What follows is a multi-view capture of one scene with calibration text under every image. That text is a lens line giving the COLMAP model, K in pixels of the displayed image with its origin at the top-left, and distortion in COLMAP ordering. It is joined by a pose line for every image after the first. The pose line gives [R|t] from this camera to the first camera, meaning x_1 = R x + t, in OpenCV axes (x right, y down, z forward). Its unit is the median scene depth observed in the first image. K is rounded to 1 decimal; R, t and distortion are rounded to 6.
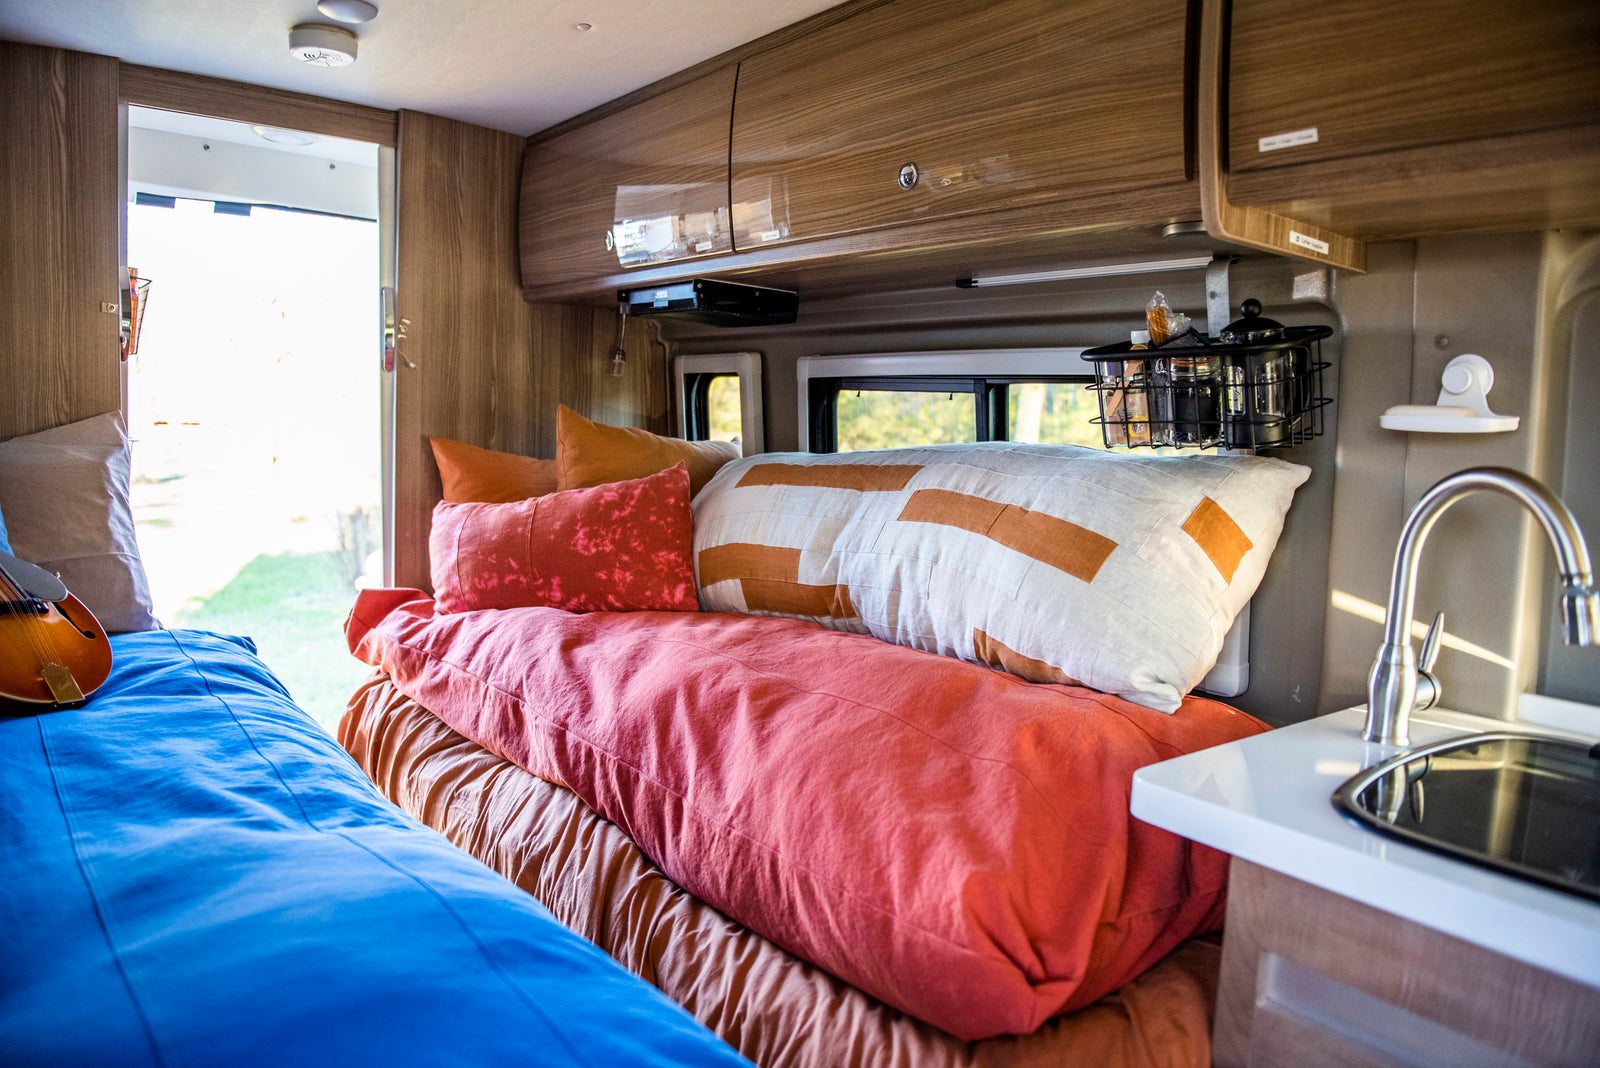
lens RADIAL K [[1087.5, 0, 800.0], [0, 1087.5, 534.0], [0, 0, 1]] dist [-0.052493, -0.004876]
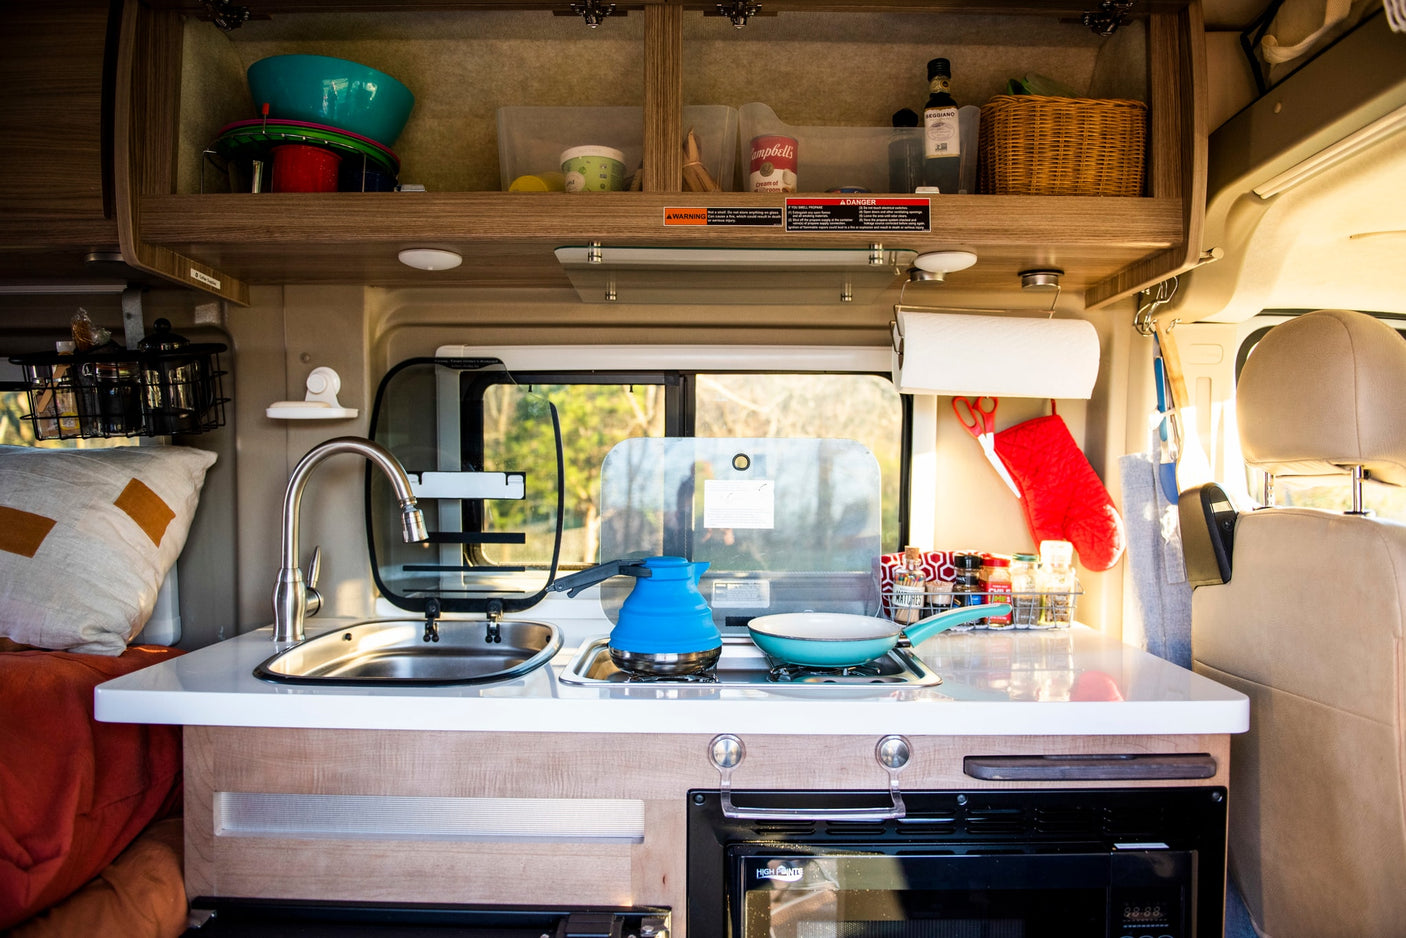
lens RADIAL K [[955.6, 0, 703.0], [0, 955.6, 469.0], [0, 0, 1]] dist [-0.052493, -0.004876]
pose [[0.607874, -0.029744, 0.793476, -0.079560], [0.101331, 0.994033, -0.040367, 0.069626], [-0.787541, 0.104942, 0.607261, -0.166758]]
